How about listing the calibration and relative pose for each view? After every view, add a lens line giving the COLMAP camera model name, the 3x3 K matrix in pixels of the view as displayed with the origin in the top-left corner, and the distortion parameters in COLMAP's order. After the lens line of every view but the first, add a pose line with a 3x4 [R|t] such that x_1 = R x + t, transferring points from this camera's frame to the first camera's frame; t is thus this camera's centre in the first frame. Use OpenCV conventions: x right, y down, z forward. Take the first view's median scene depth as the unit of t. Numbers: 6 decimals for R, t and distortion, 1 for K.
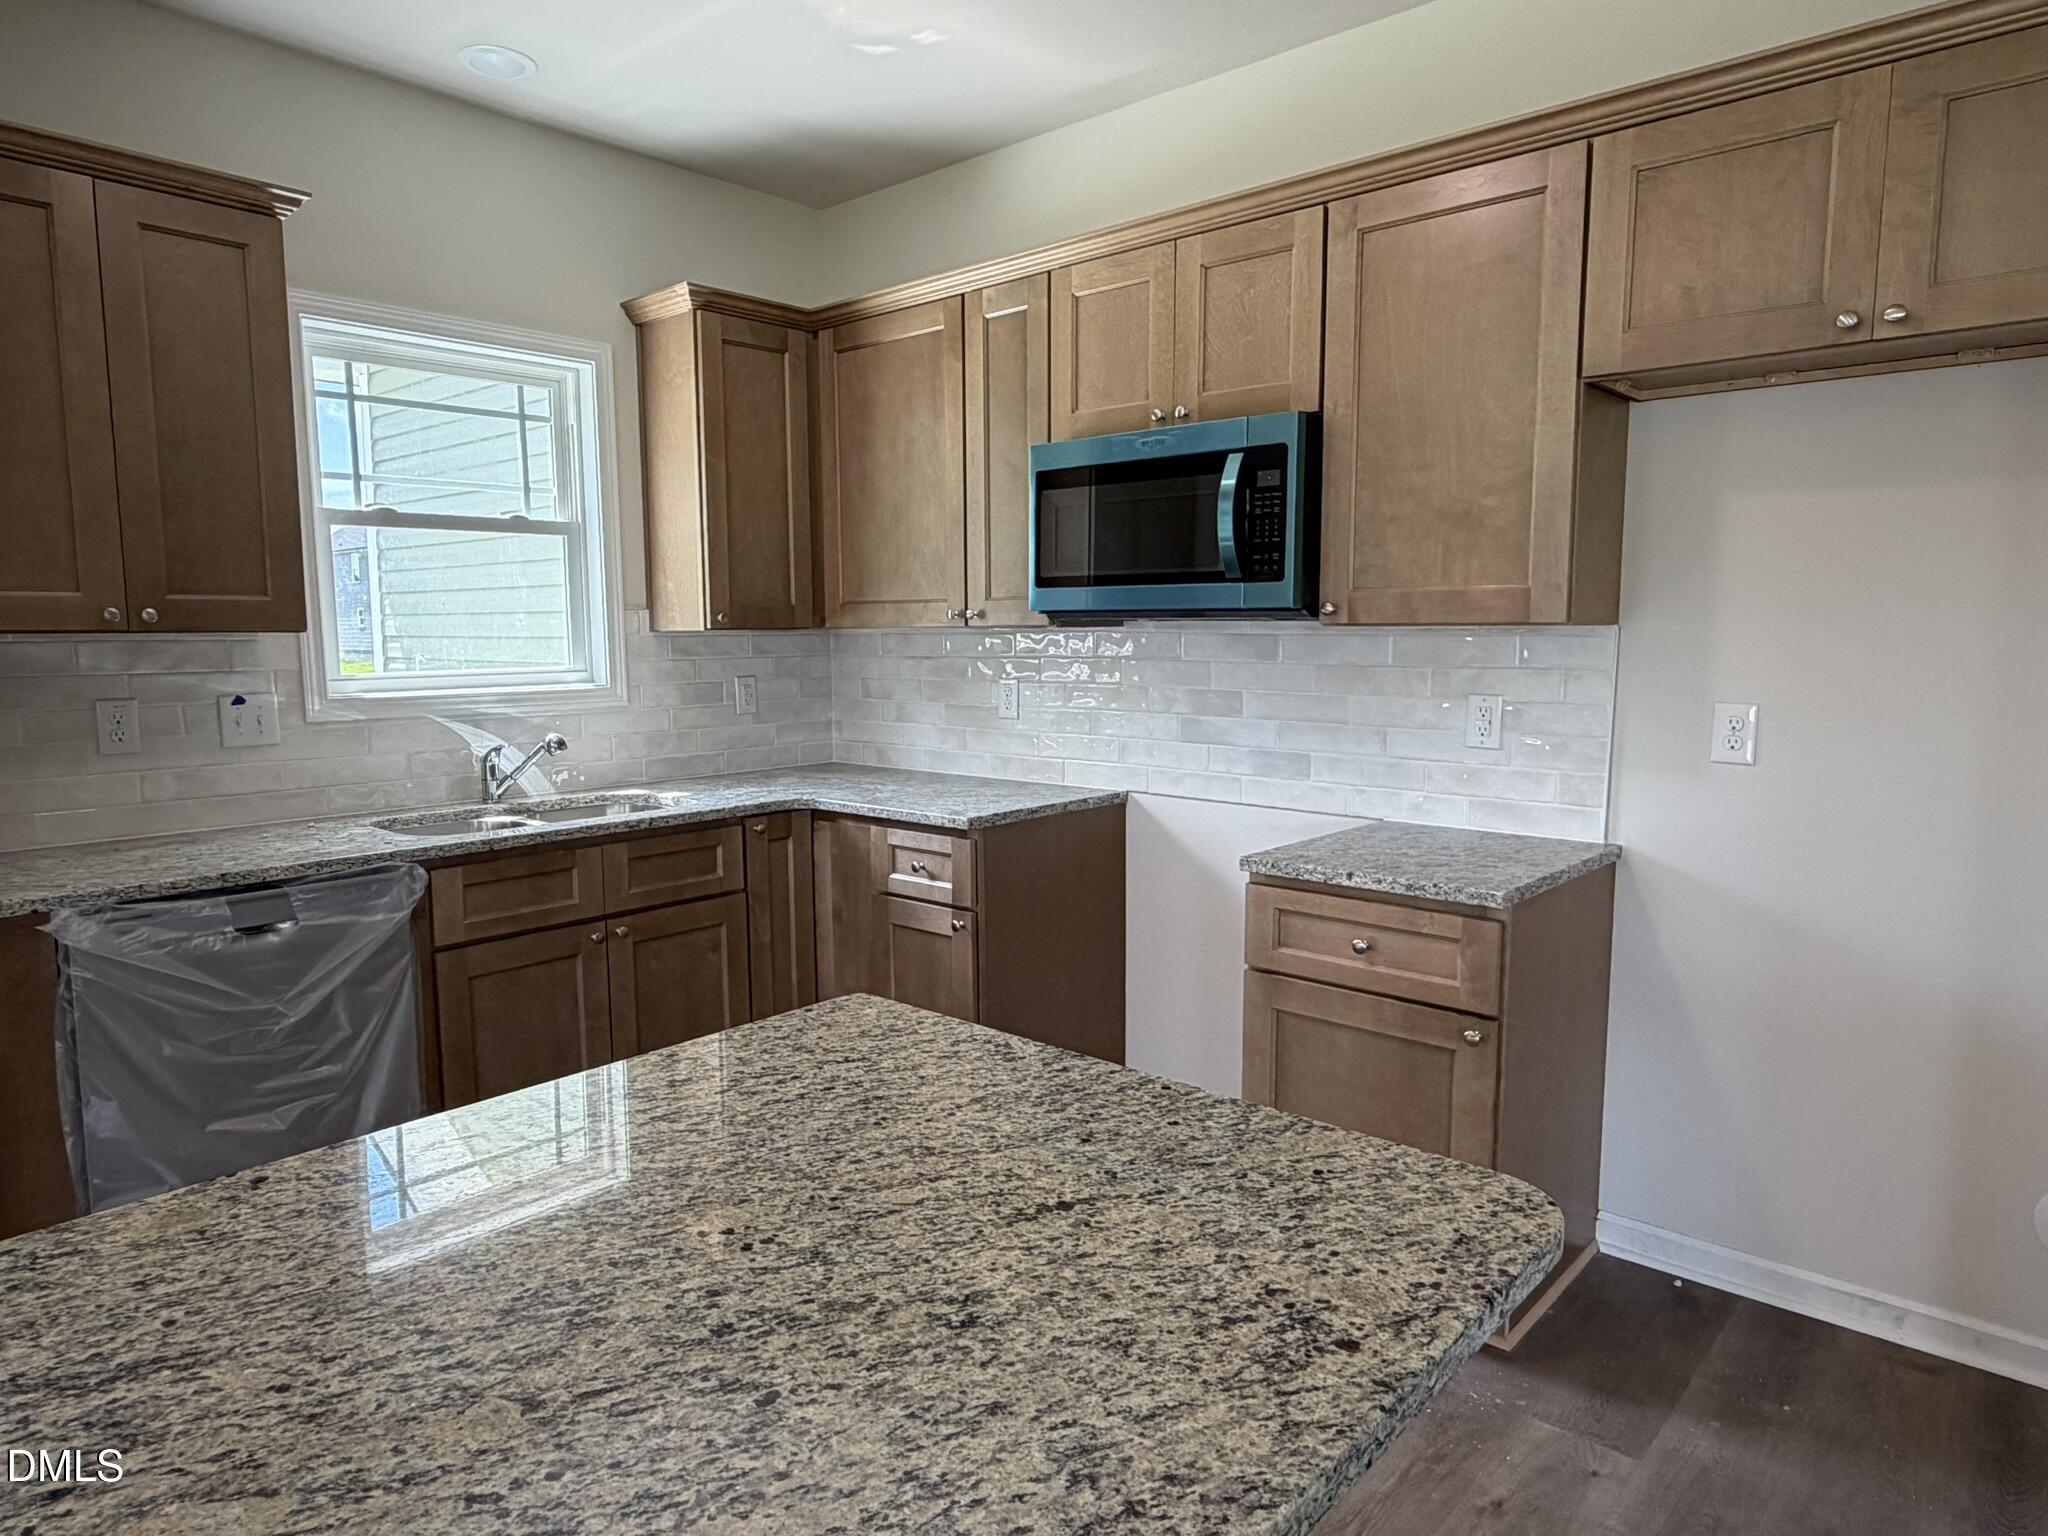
lens RADIAL K [[1251.1, 0, 1023.4], [0, 1251.1, 771.9], [0, 0, 1]] dist [0.002528, 0.000582]
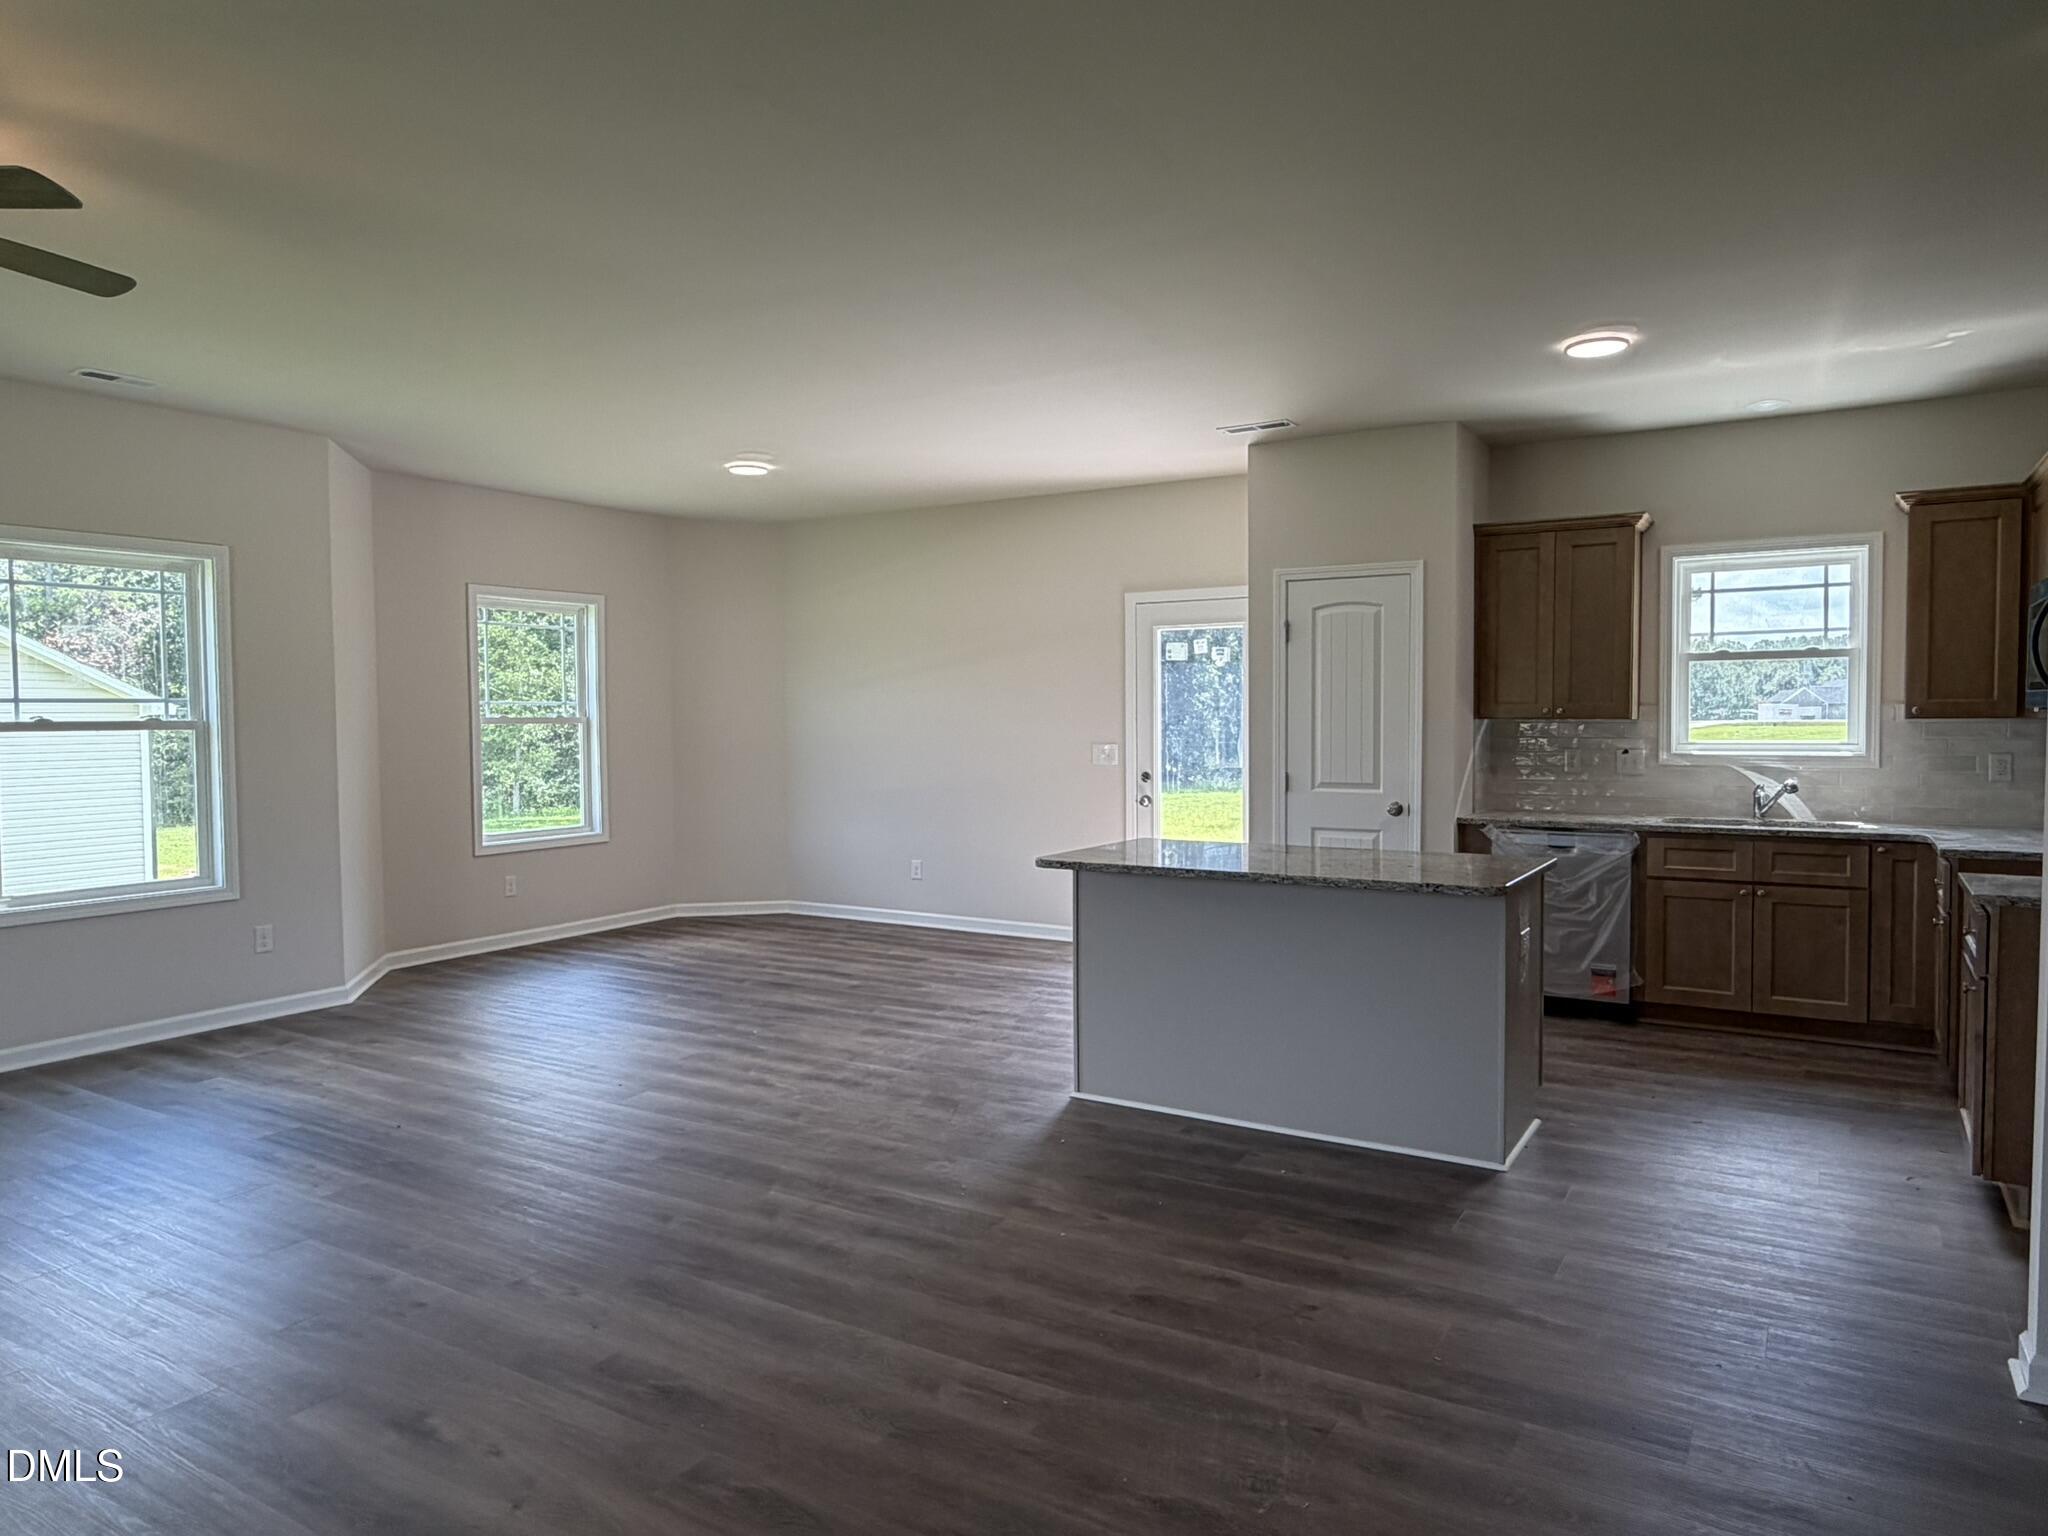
lens RADIAL K [[1306.5, 0, 1030.7], [0, 1306.5, 759.1], [0, 0, 1]] dist [-0.000712, -0.001076]
pose [[0.185746, 0.038464, -0.981845, 1.127115], [-0.108678, 0.993907, 0.018376, 0.018627], [0.976569, 0.103292, 0.188794, -0.305115]]
